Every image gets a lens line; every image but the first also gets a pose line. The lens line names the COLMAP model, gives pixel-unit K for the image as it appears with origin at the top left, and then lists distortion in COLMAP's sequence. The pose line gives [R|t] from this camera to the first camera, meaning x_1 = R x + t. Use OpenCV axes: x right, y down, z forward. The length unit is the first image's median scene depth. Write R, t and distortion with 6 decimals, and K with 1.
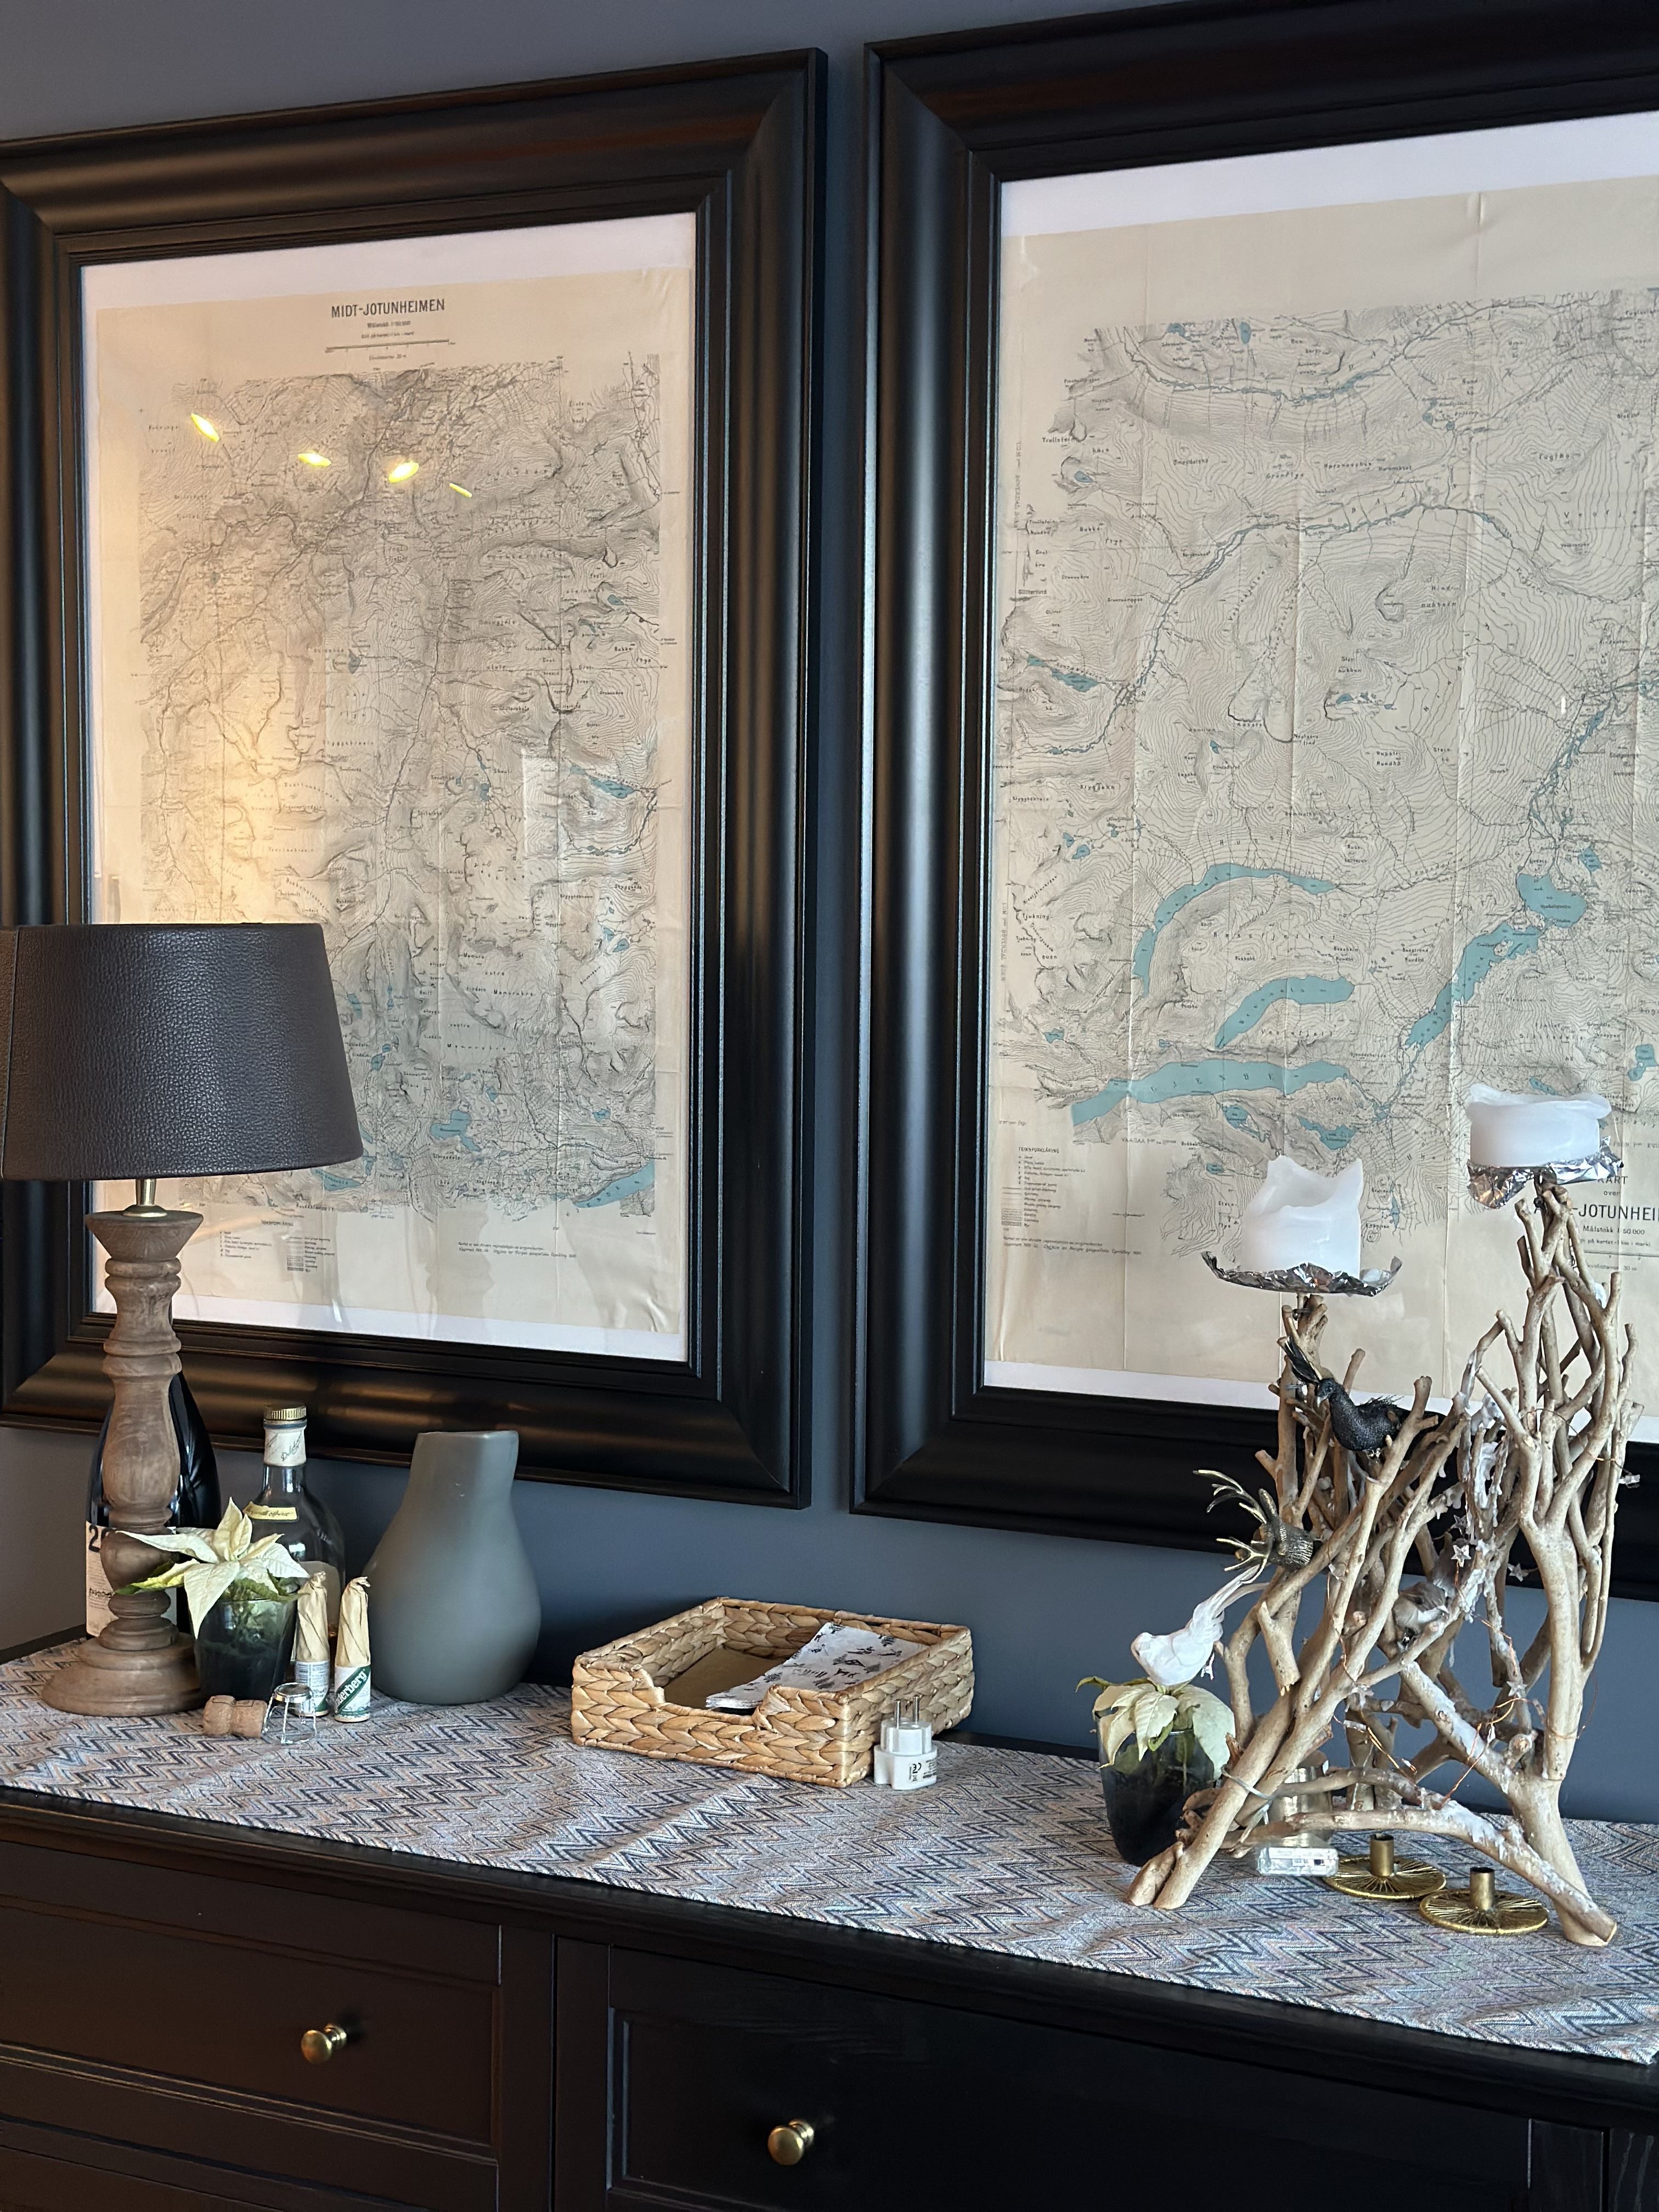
lens RADIAL K [[3338.0, 0, 828.3], [0, 3338.0, 1120.3], [0, 0, 1]] dist [0.249451, 0.000000]
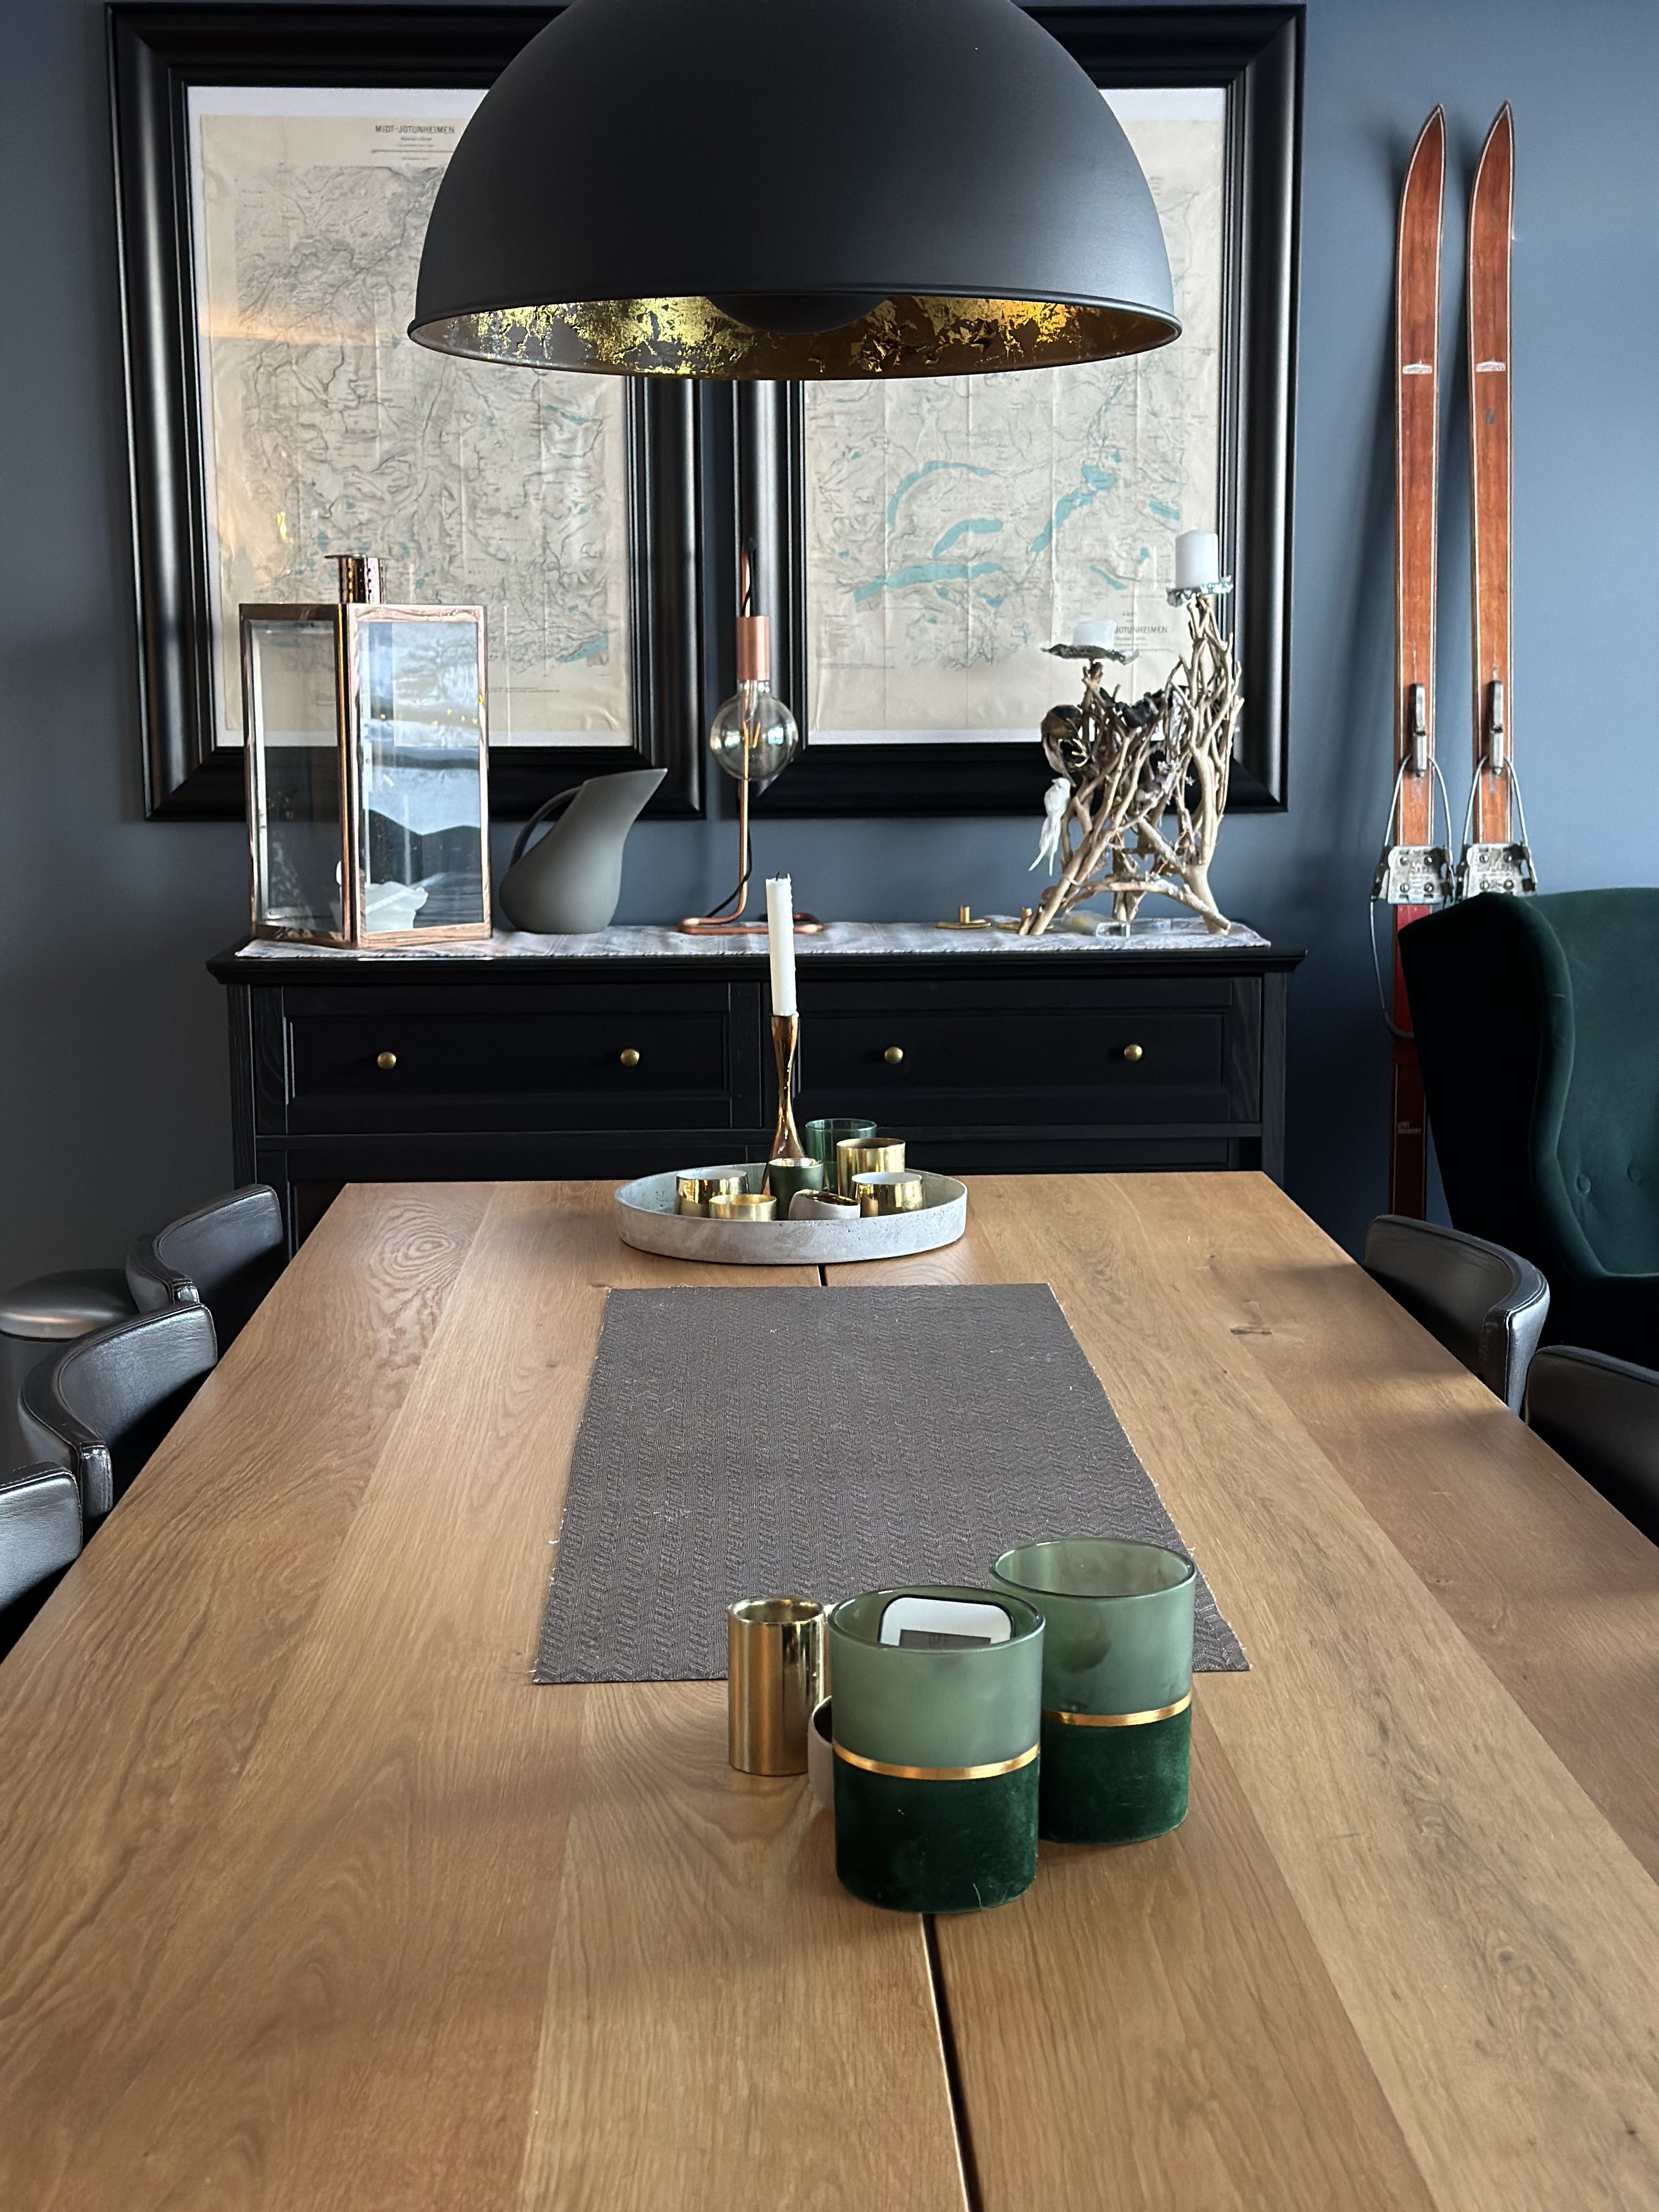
lens RADIAL K [[3338.0, 0, 830.6], [0, 3338.0, 1097.1], [0, 0, 1]] dist [0.249451, 0.000000]
pose [[0.855339, -0.090742, 0.510060, -0.894089], [0.051774, 0.994584, 0.090118, 0.103696], [-0.515475, -0.050674, 0.855405, -0.617477]]
